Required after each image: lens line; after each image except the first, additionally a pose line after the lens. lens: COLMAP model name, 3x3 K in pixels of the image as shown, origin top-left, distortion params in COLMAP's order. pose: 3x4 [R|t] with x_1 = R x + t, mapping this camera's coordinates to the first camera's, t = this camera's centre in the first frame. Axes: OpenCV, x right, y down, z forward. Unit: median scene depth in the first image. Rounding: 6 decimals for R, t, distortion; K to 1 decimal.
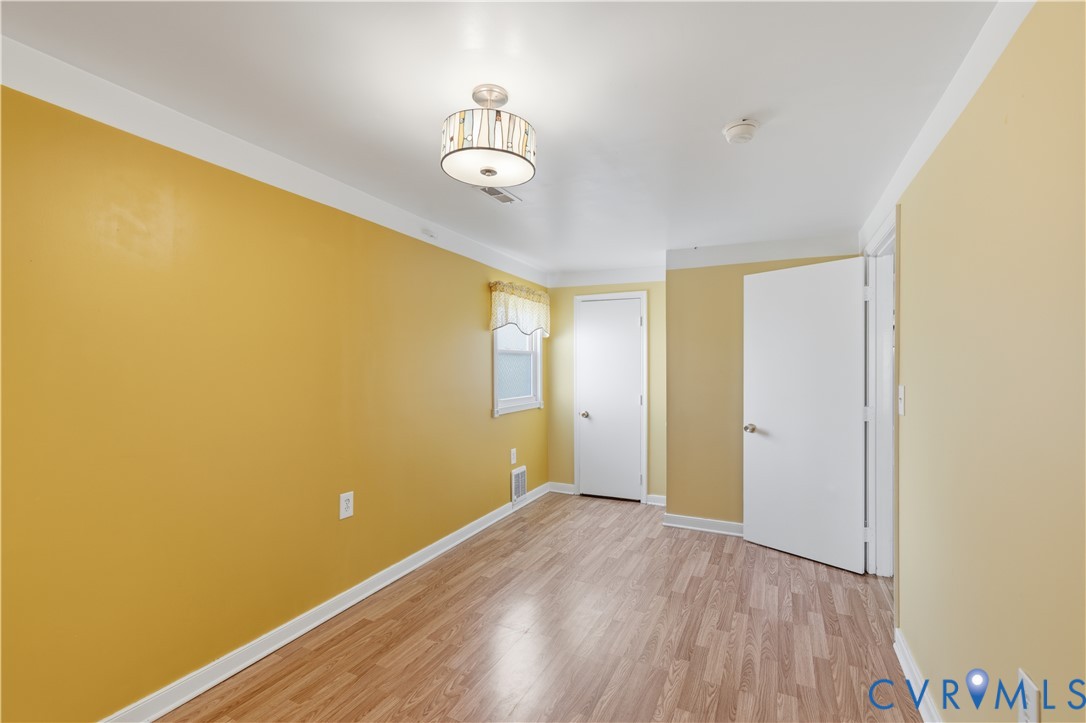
lens RADIAL K [[464.9, 0, 549.4], [0, 464.9, 354.9], [0, 0, 1]] dist [0.001992, 0.000031]
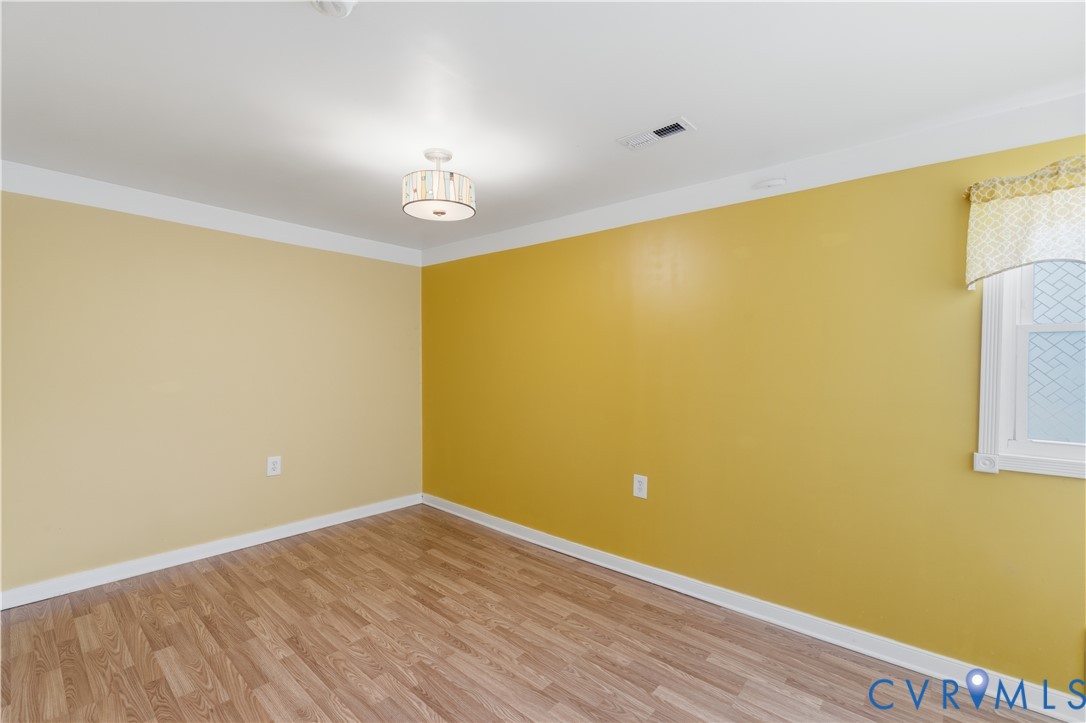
lens RADIAL K [[464.9, 0, 543.0], [0, 464.9, 362.0], [0, 0, 1]] dist [0.001992, 0.000031]
pose [[-0.254147, -0.005839, -0.967148, 0.689216], [0.013832, 0.999858, -0.009671, 0.032722], [0.967067, -0.015835, -0.254030, 1.048473]]
